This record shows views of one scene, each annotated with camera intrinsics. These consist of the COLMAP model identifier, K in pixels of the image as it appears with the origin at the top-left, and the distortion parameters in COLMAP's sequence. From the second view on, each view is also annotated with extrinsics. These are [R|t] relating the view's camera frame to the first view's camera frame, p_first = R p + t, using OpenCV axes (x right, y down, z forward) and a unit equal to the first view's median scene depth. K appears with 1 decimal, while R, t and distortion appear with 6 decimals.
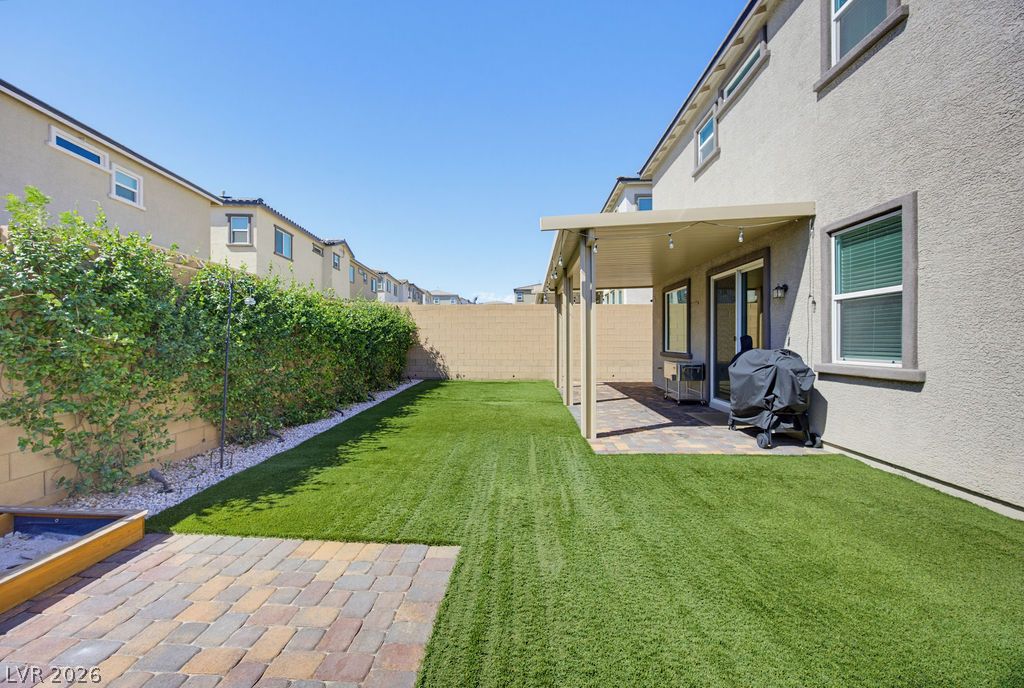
lens RADIAL K [[396.8, 0, 512.0], [0, 396.8, 344.0], [0, 0, 1]] dist [0.000600, 0.000467]
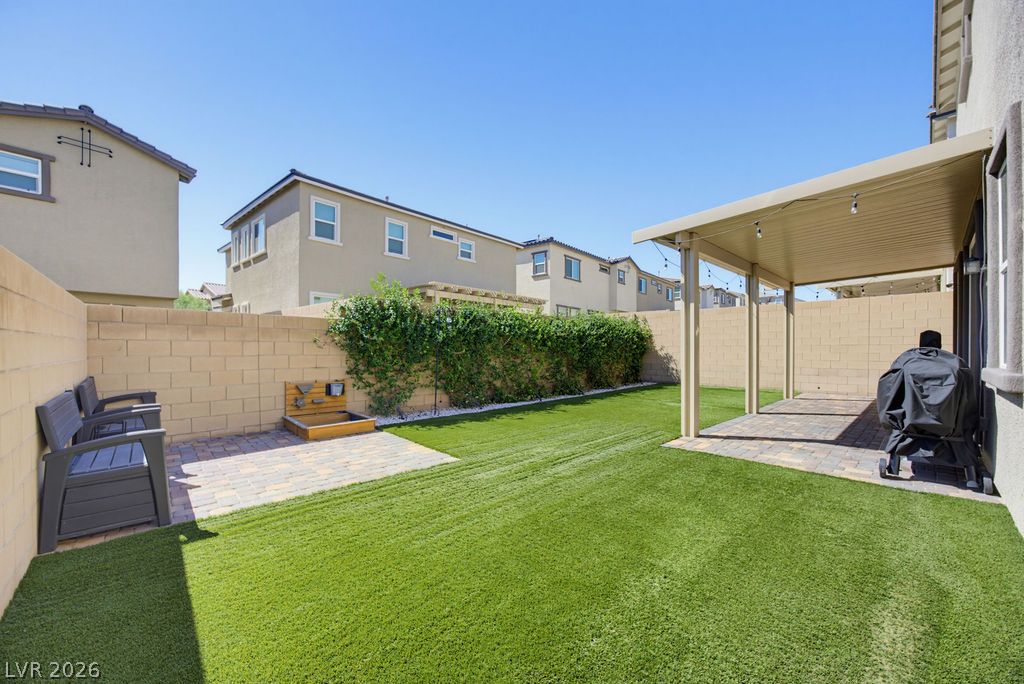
lens RADIAL K [[395.7, 0, 516.5], [0, 395.7, 349.4], [0, 0, 1]] dist [-0.000144, 0.000118]
pose [[0.730092, 0.000780, -0.683349, 0.215929], [-0.006839, 0.999958, -0.006165, 0.008528], [0.683315, 0.009175, 0.730066, -0.014449]]
